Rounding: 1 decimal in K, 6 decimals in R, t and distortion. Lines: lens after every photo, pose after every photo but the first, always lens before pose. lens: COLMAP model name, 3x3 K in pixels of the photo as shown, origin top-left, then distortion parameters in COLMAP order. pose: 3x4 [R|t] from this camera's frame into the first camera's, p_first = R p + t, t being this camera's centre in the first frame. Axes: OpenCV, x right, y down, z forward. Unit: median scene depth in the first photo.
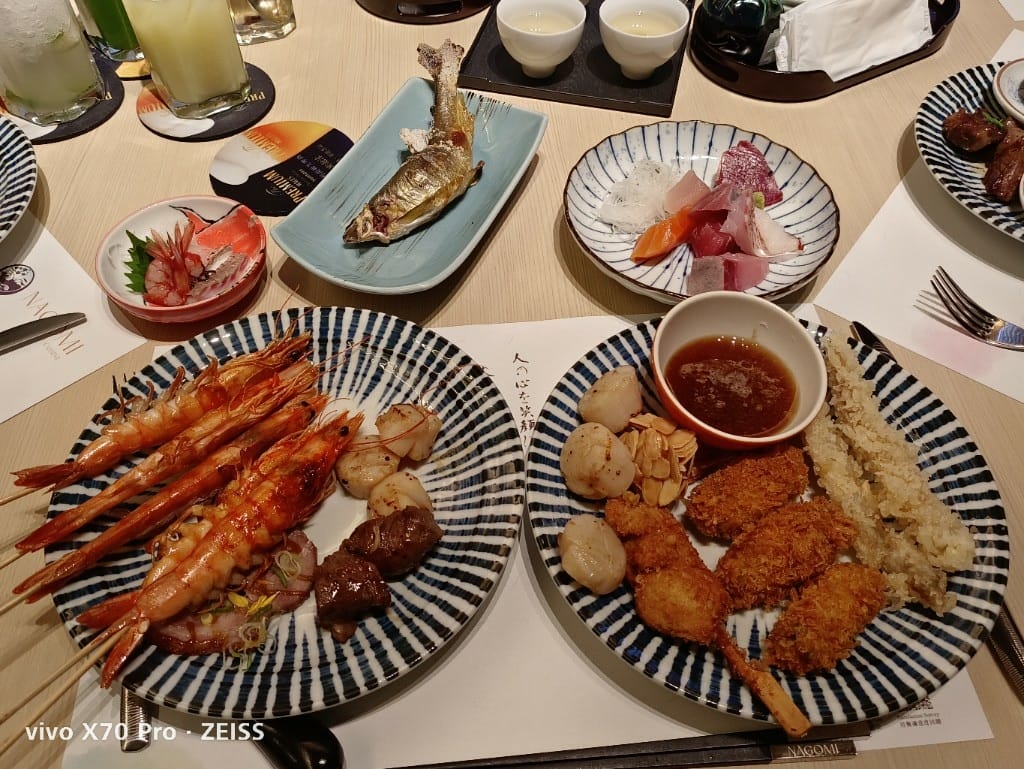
lens RADIAL K [[805.5, 0, 512.0], [0, 805.5, 384.5], [0, 0, 1]] dist [-0.042977, 0.063615]
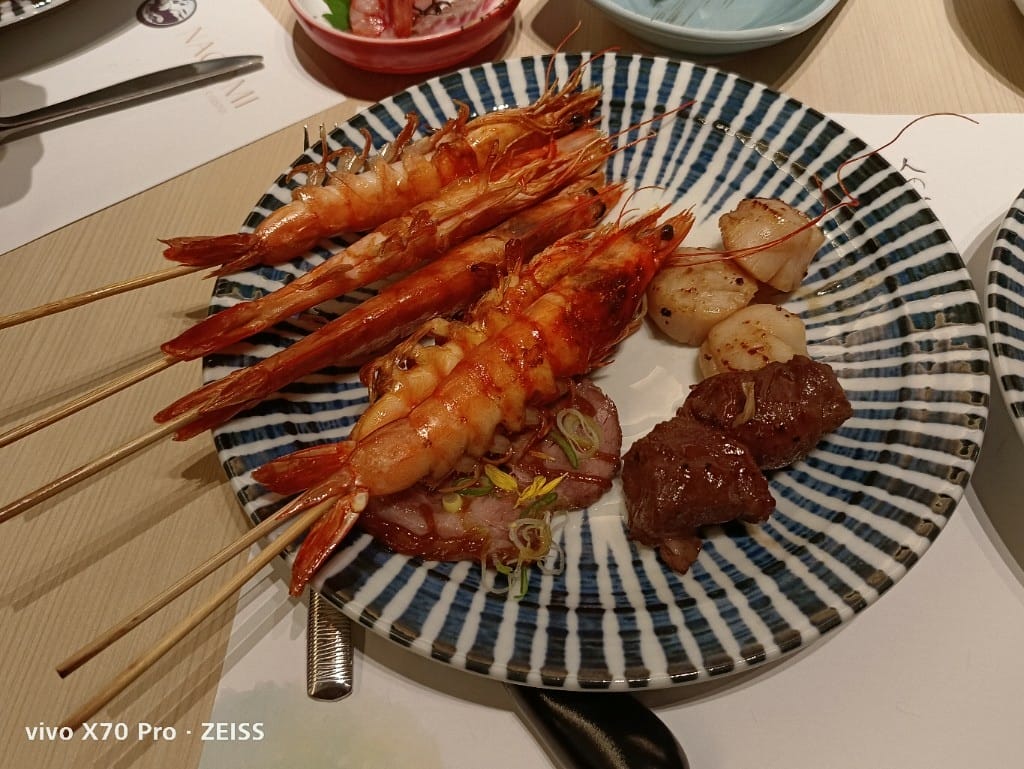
lens RADIAL K [[833.8, 0, 512.0], [0, 833.8, 384.5], [0, 0, 1]] dist [-0.024596, -0.003316]
pose [[0.985115, 0.108798, -0.133088, -0.246017], [-0.095455, 0.990106, 0.102848, 0.128090], [0.142961, -0.088614, 0.985753, 0.374498]]
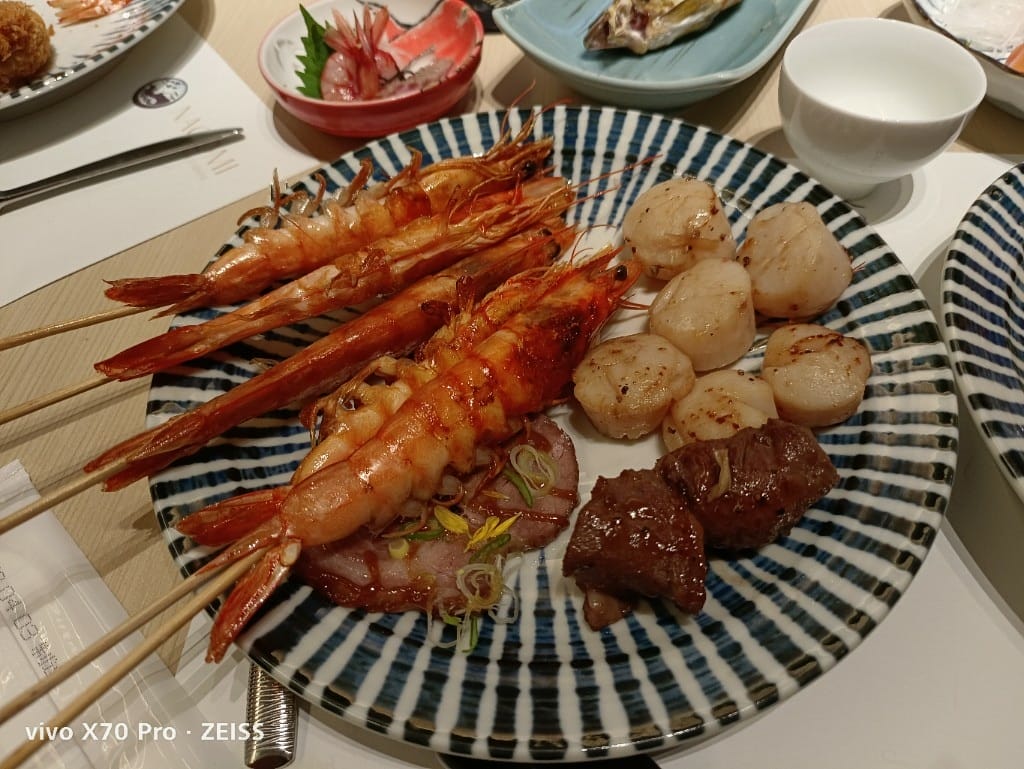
lens RADIAL K [[689.8, 0, 512.0], [0, 689.8, 384.5], [0, 0, 1]] dist [-0.025853, 0.002043]
pose [[0.987782, 0.066362, -0.141010, -0.225048], [-0.061212, 0.997301, 0.040555, 0.142586], [0.143320, -0.031428, 0.989177, 0.498297]]
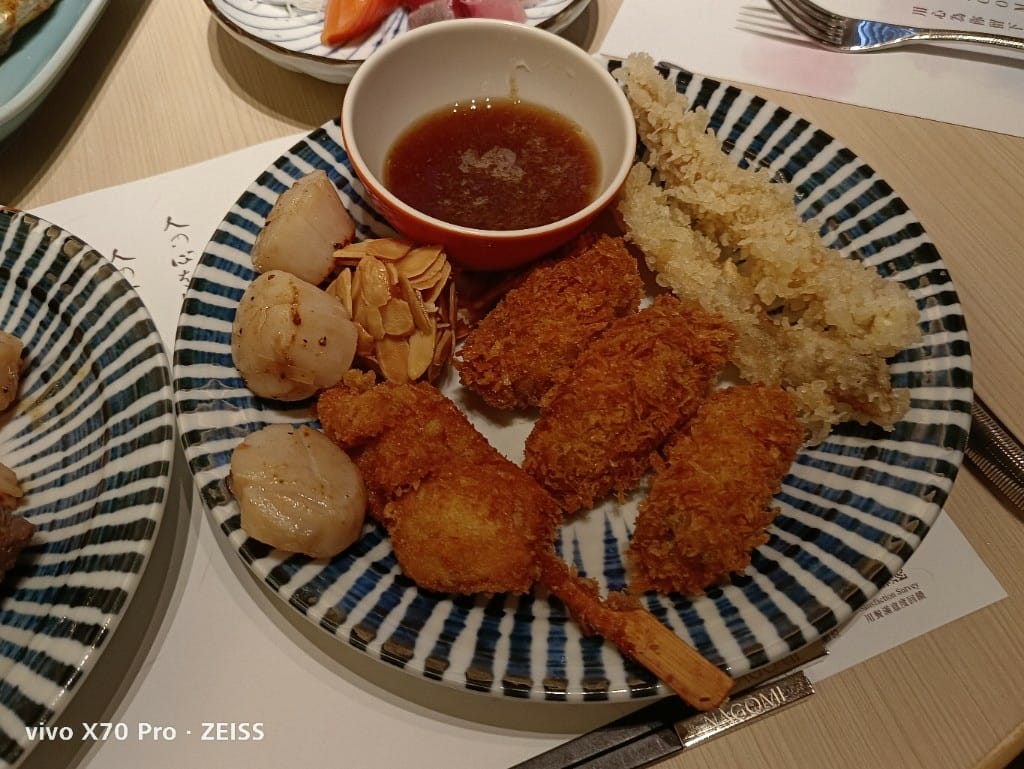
lens RADIAL K [[833.8, 0, 512.0], [0, 833.8, 384.5], [0, 0, 1]] dist [-0.024596, -0.003316]
pose [[0.954700, -0.256344, 0.151115, 0.164210], [0.245290, 0.965442, 0.088060, 0.120728], [-0.168467, -0.047004, 0.984586, 0.399549]]
